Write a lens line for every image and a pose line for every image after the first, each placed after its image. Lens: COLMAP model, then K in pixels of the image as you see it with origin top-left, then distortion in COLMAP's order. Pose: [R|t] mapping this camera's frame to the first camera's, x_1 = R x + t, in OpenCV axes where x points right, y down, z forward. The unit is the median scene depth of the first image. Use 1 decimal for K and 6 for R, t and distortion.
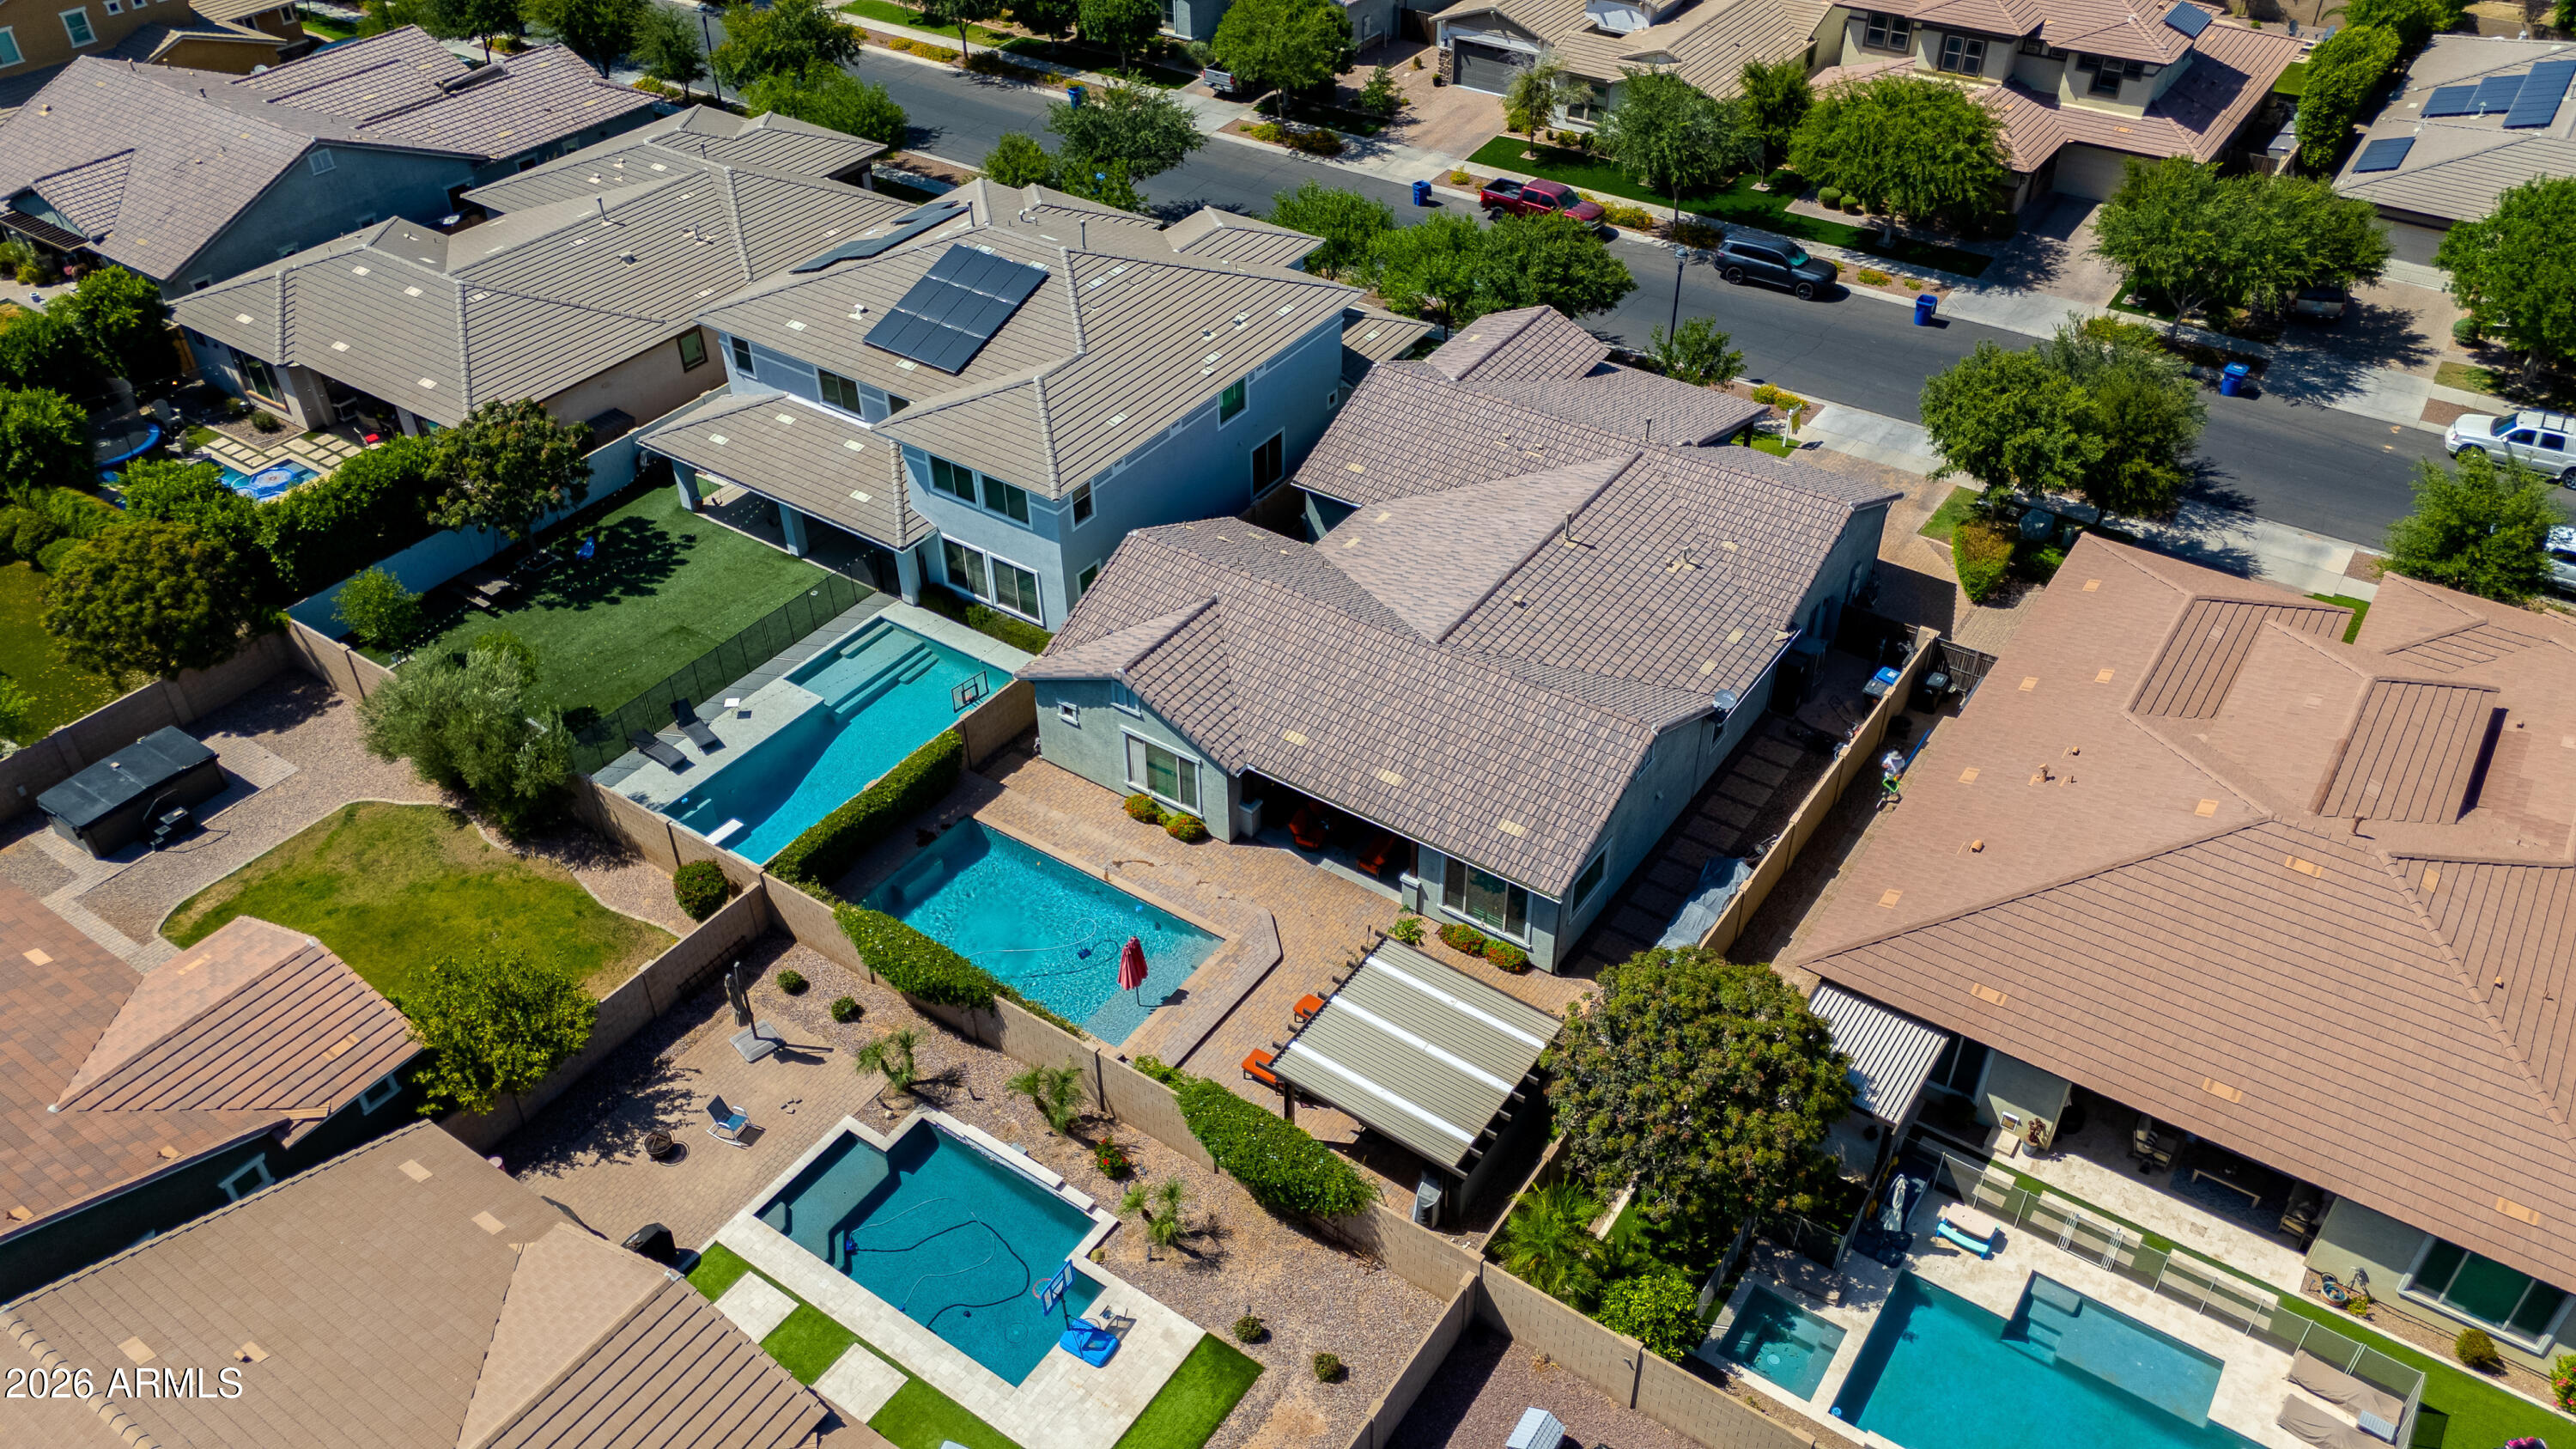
lens RADIAL K [[1954.3, 0, 1290.0], [0, 1954.3, 674.3], [0, 0, 1]] dist [0.081770, -0.063704]
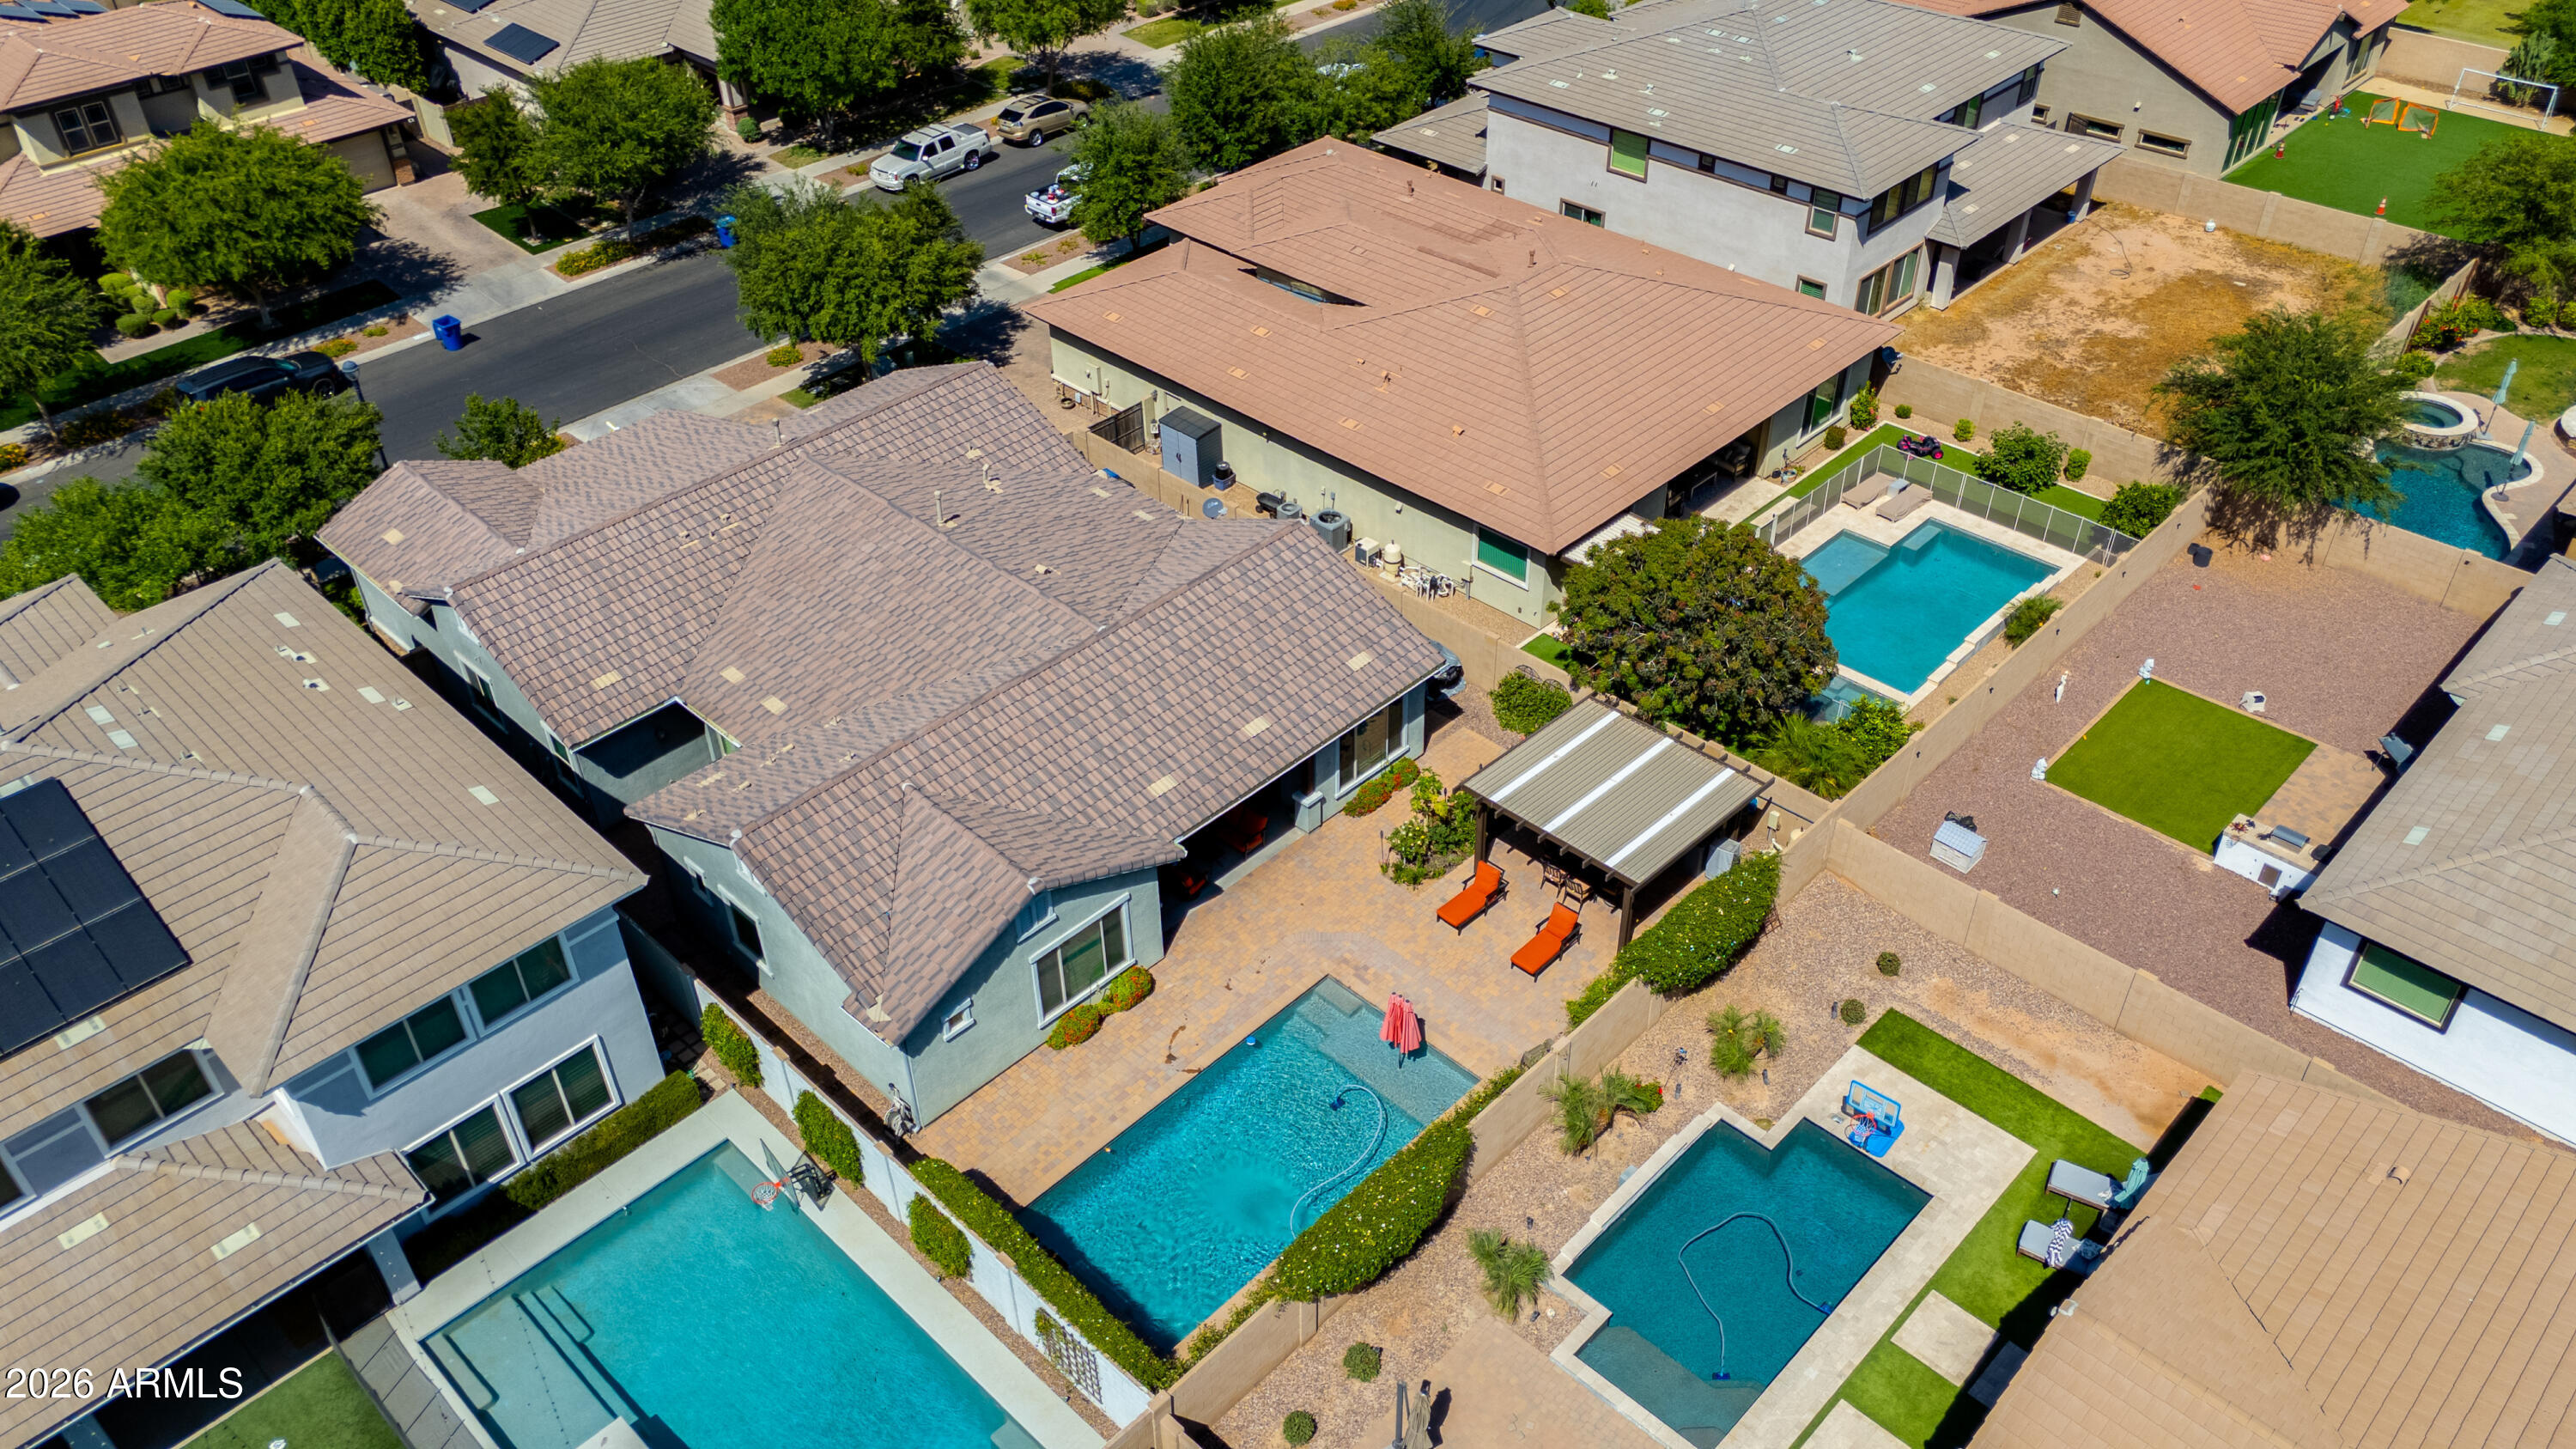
lens RADIAL K [[1904.7, 0, 1288.0], [0, 1904.7, 724.5], [0, 0, 1]] dist [0.071693, -0.054174]
pose [[0.168391, -0.596515, 0.784738, -0.508899], [0.596322, 0.695551, 0.400760, -0.233518], [-0.784885, 0.400473, 0.472840, 0.457459]]
